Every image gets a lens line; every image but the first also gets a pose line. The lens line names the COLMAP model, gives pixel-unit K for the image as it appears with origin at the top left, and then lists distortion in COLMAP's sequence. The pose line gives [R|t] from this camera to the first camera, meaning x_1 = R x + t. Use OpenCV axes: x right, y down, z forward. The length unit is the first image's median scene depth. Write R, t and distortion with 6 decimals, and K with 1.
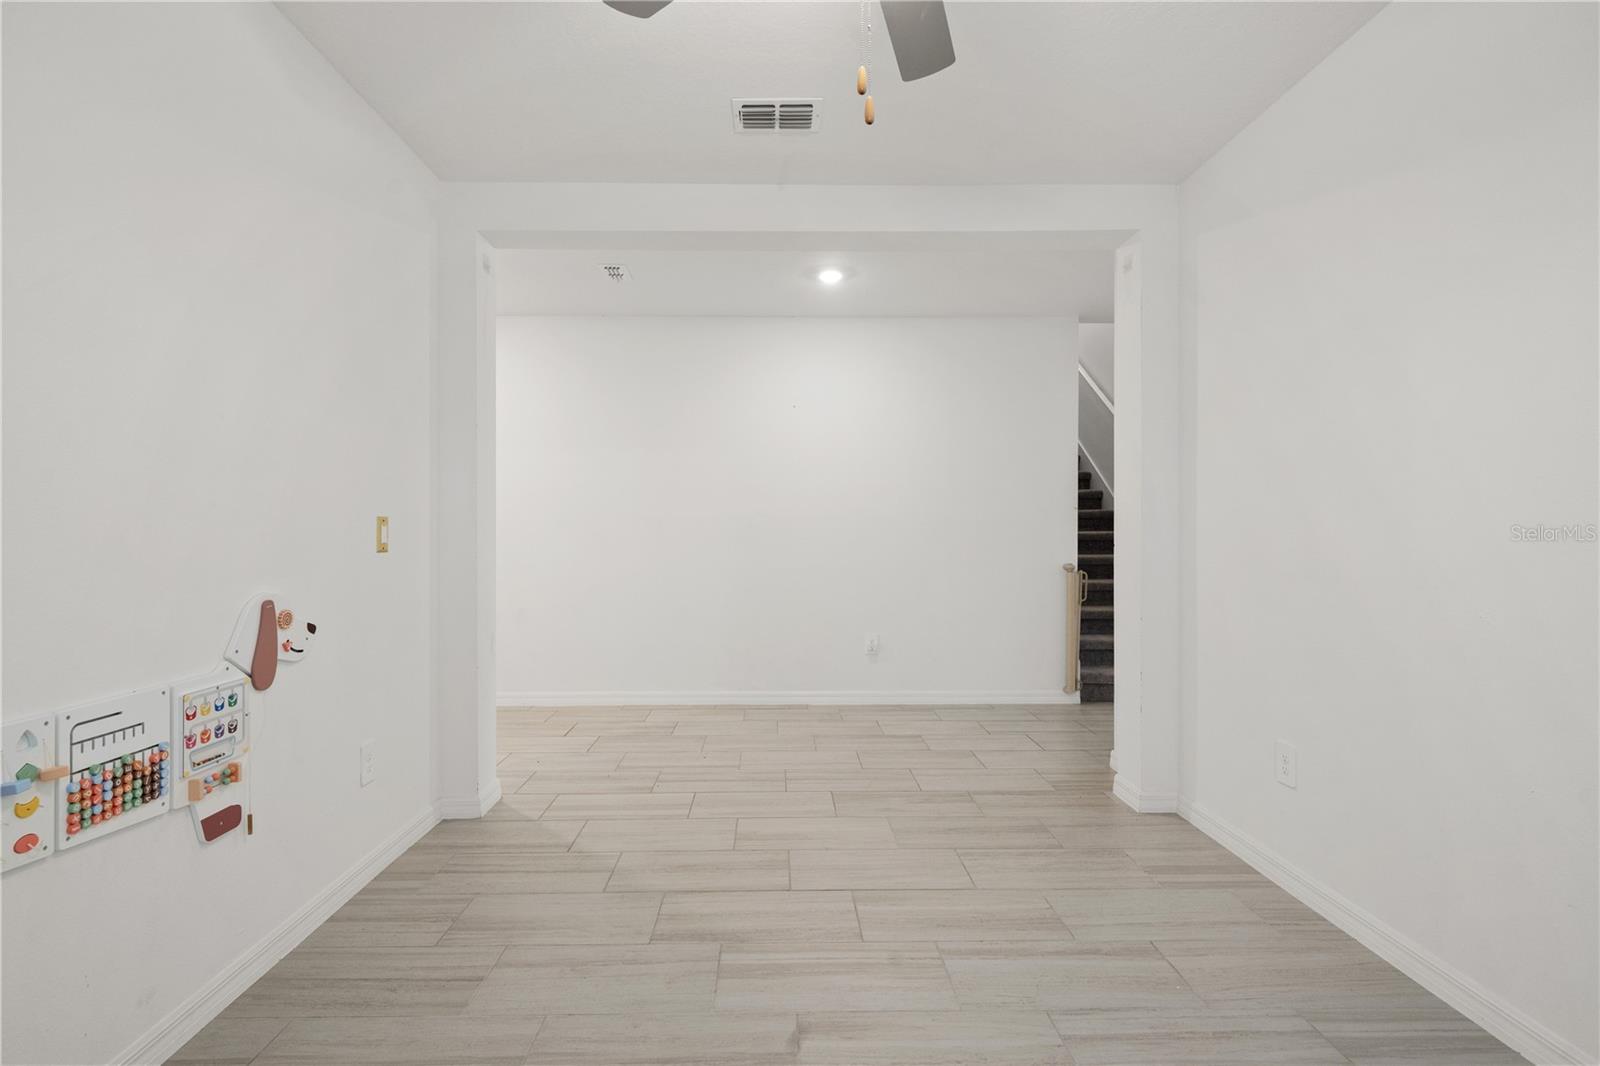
lens RADIAL K [[743.8, 0, 777.1], [0, 743.8, 533.2], [0, 0, 1]] dist [-0.000652, 0.000121]
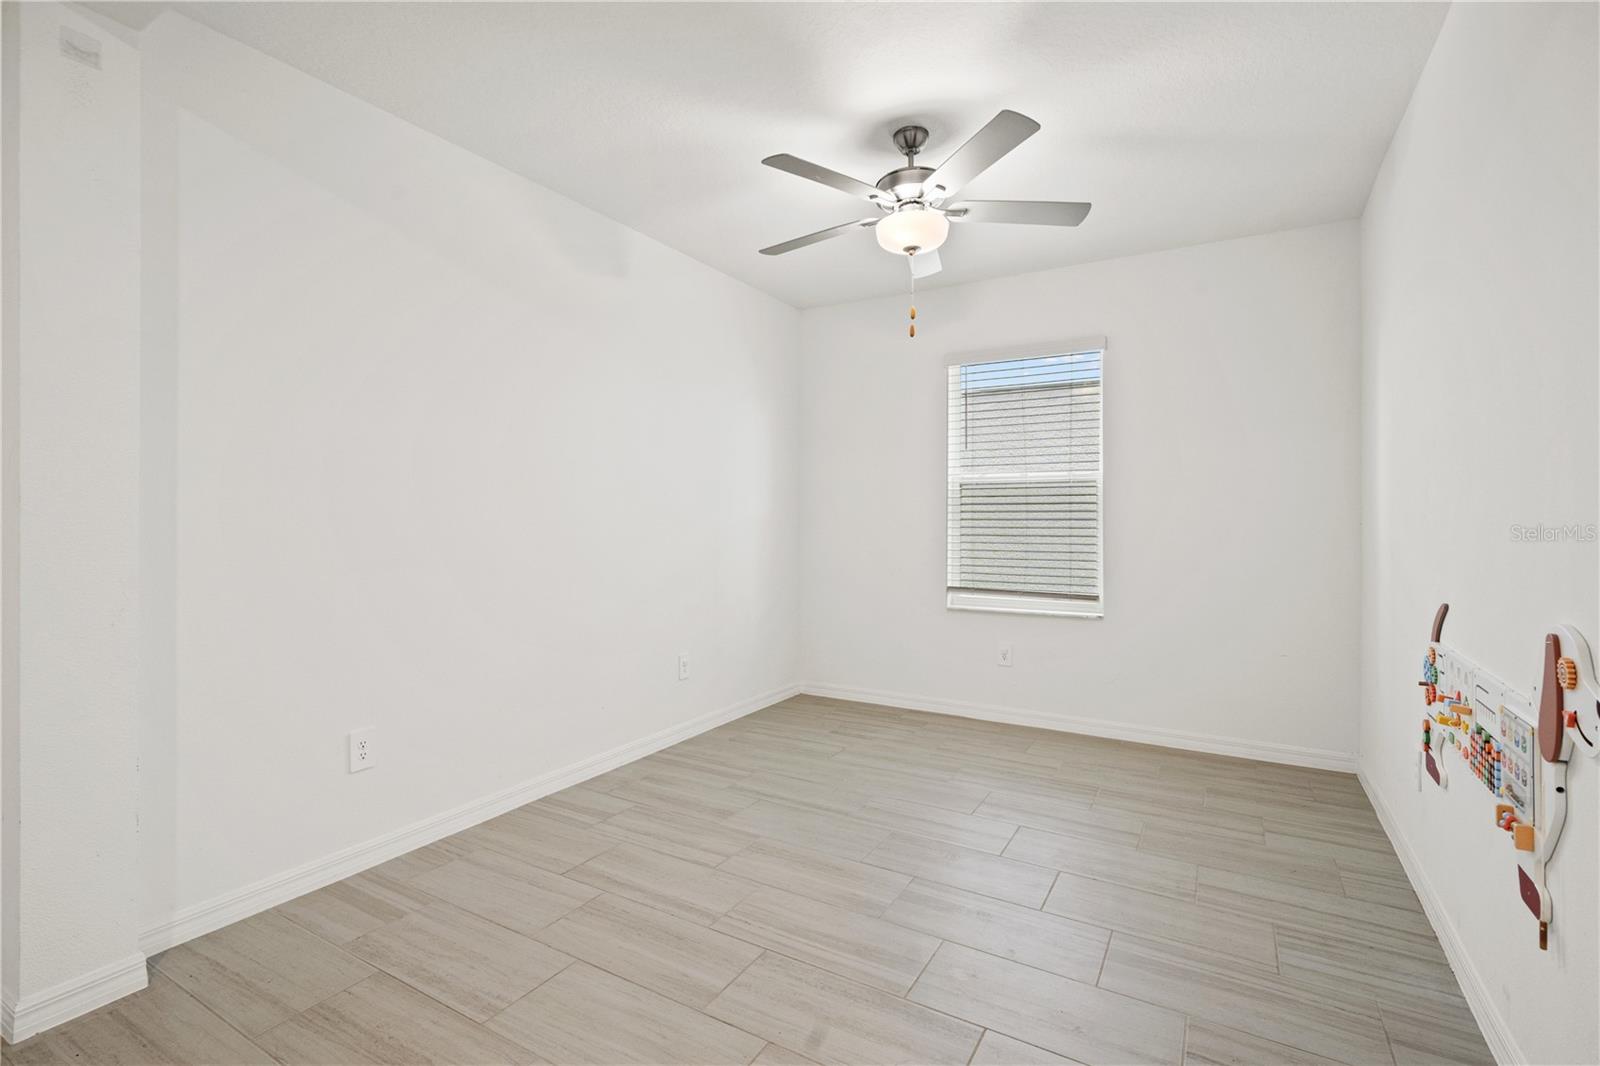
lens RADIAL K [[742.4, 0, 789.6], [0, 742.4, 516.4], [0, 0, 1]] dist [0.001018, 0.000085]
pose [[-0.855714, 0.000414, 0.517449, -0.393871], [0.002062, 0.999994, 0.002610, -0.018038], [-0.517445, 0.003301, -0.855710, 1.729701]]
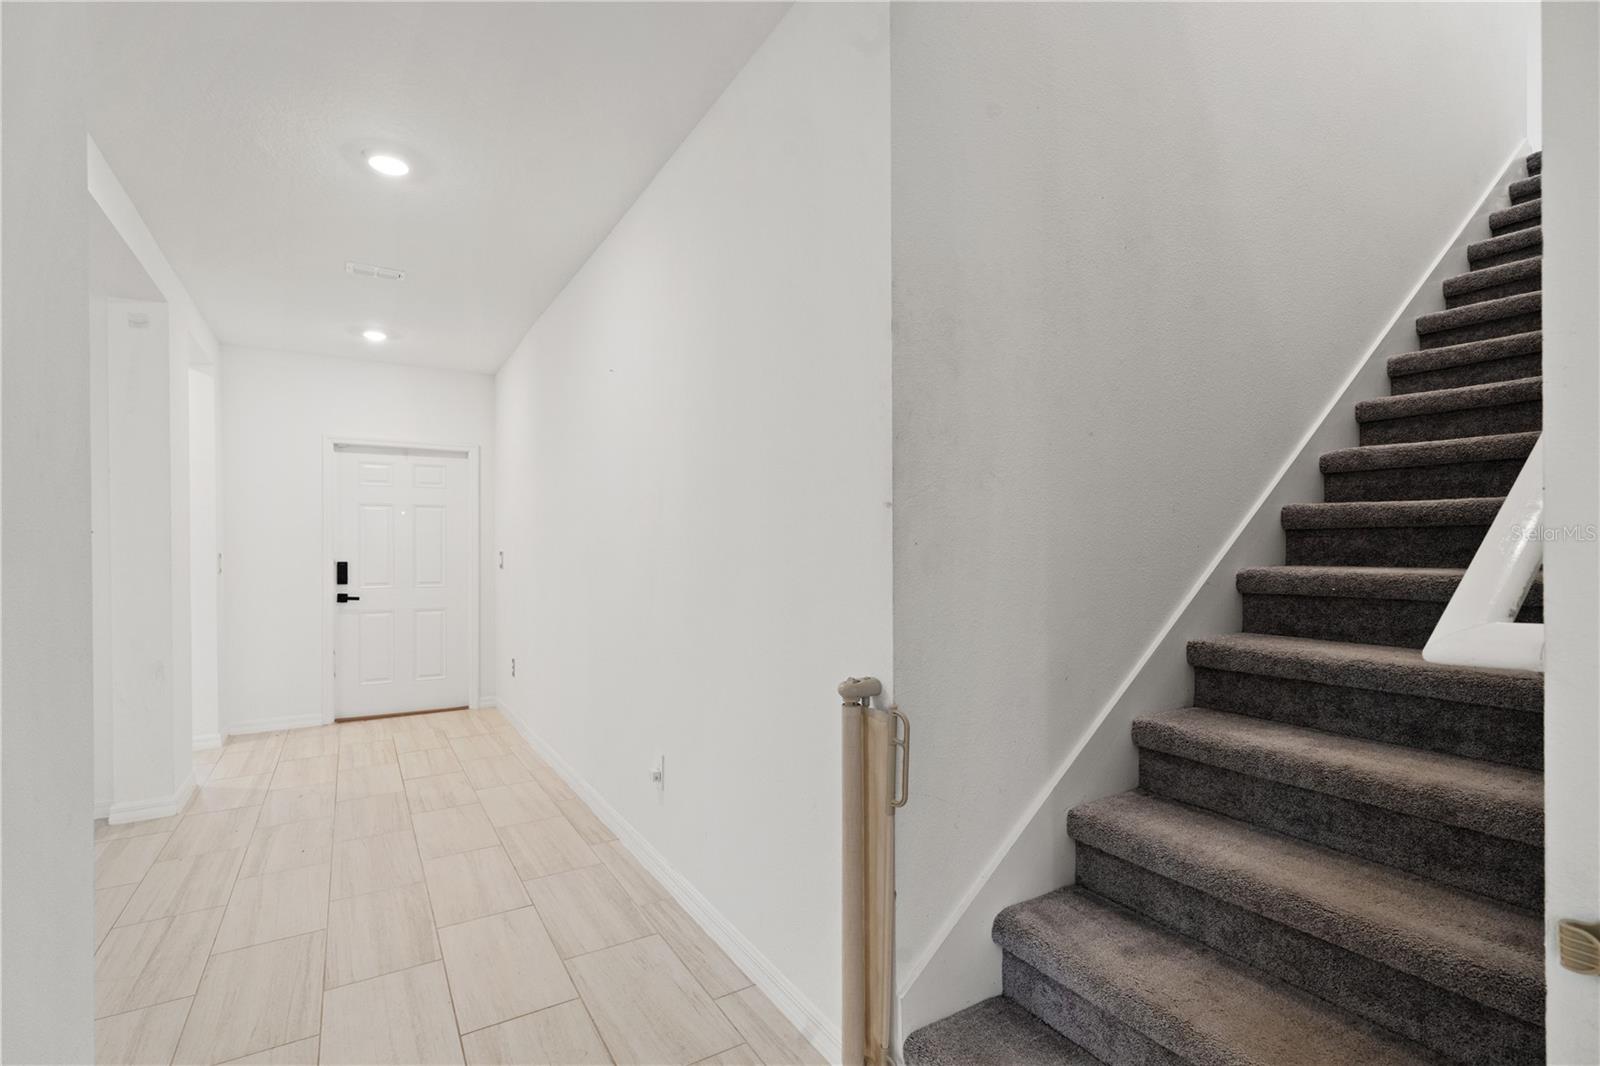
lens RADIAL K [[727.6, 0, 789.6], [0, 727.6, 528.4], [0, 0, 1]] dist [0.002718, 0.000222]
pose [[0.518513, -0.026972, -0.854644, 1.480306], [0.001177, 0.999524, -0.030830, -0.036917], [0.855069, 0.014980, 0.518298, 1.791183]]
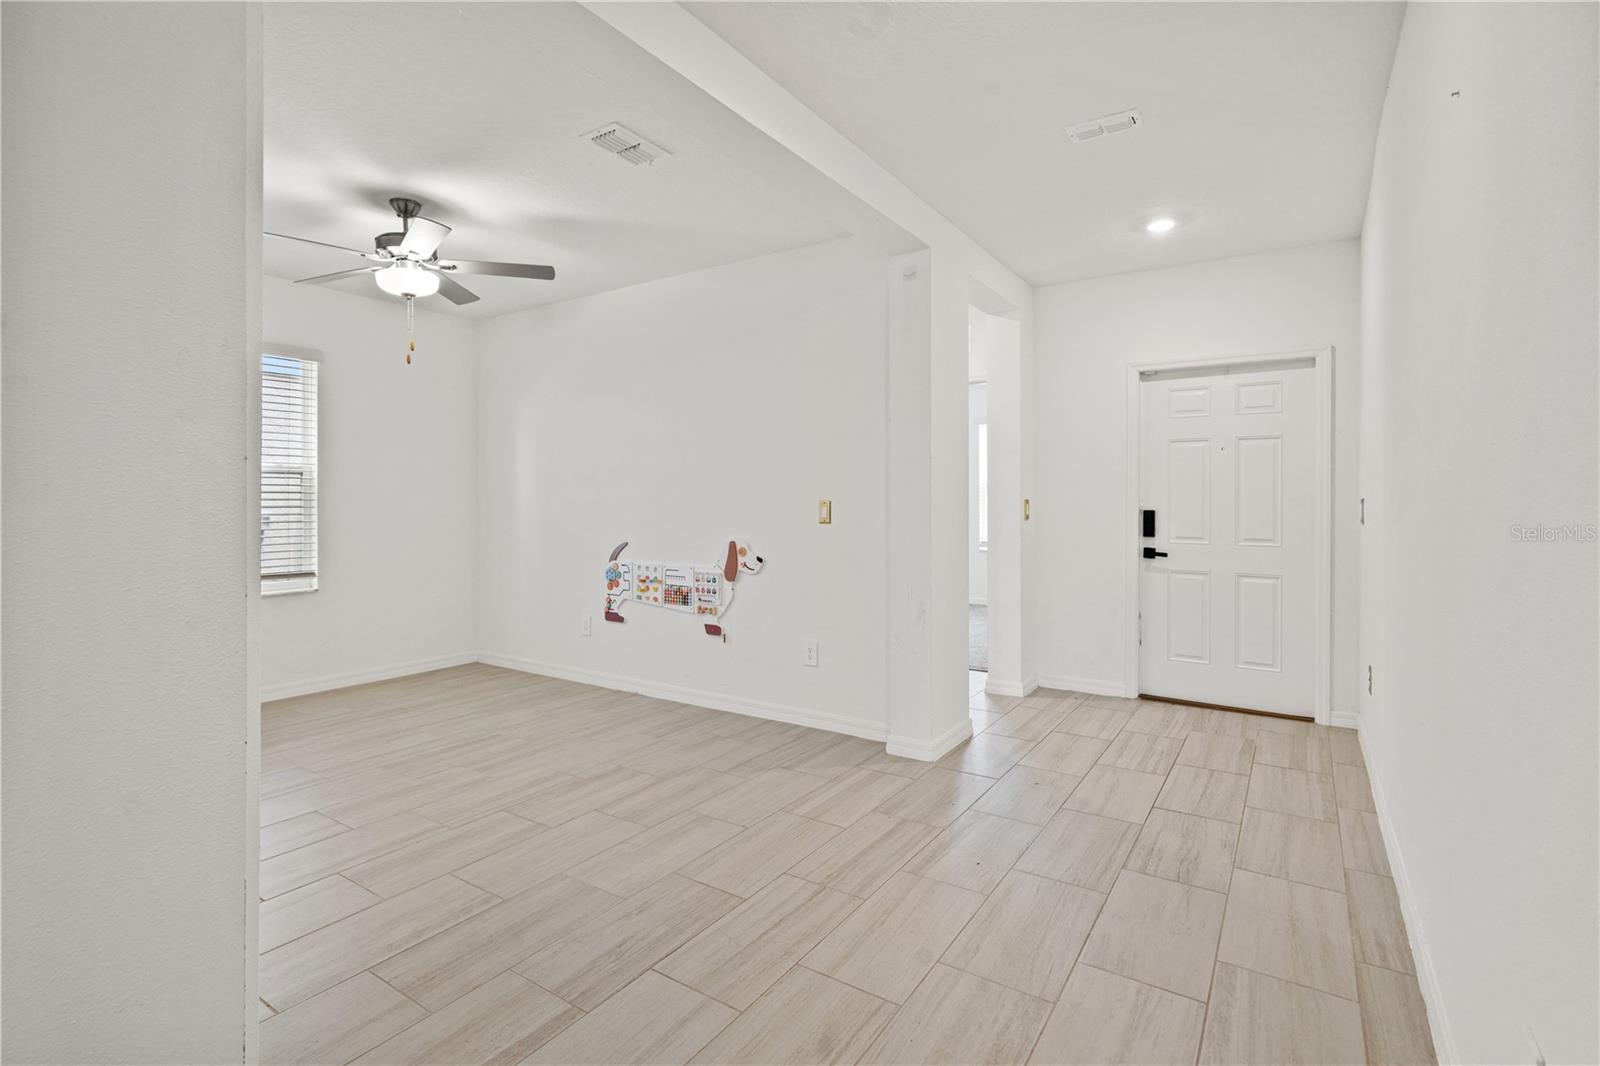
lens RADIAL K [[749.1, 0, 802.6], [0, 749.1, 498.3], [0, 0, 1]] dist [-0.000698, 0.000090]
pose [[-0.552369, -0.003383, -0.833593, 0.925598], [-0.003190, 0.999993, -0.001944, -0.028741], [0.833593, 0.001585, -0.552376, 2.133194]]
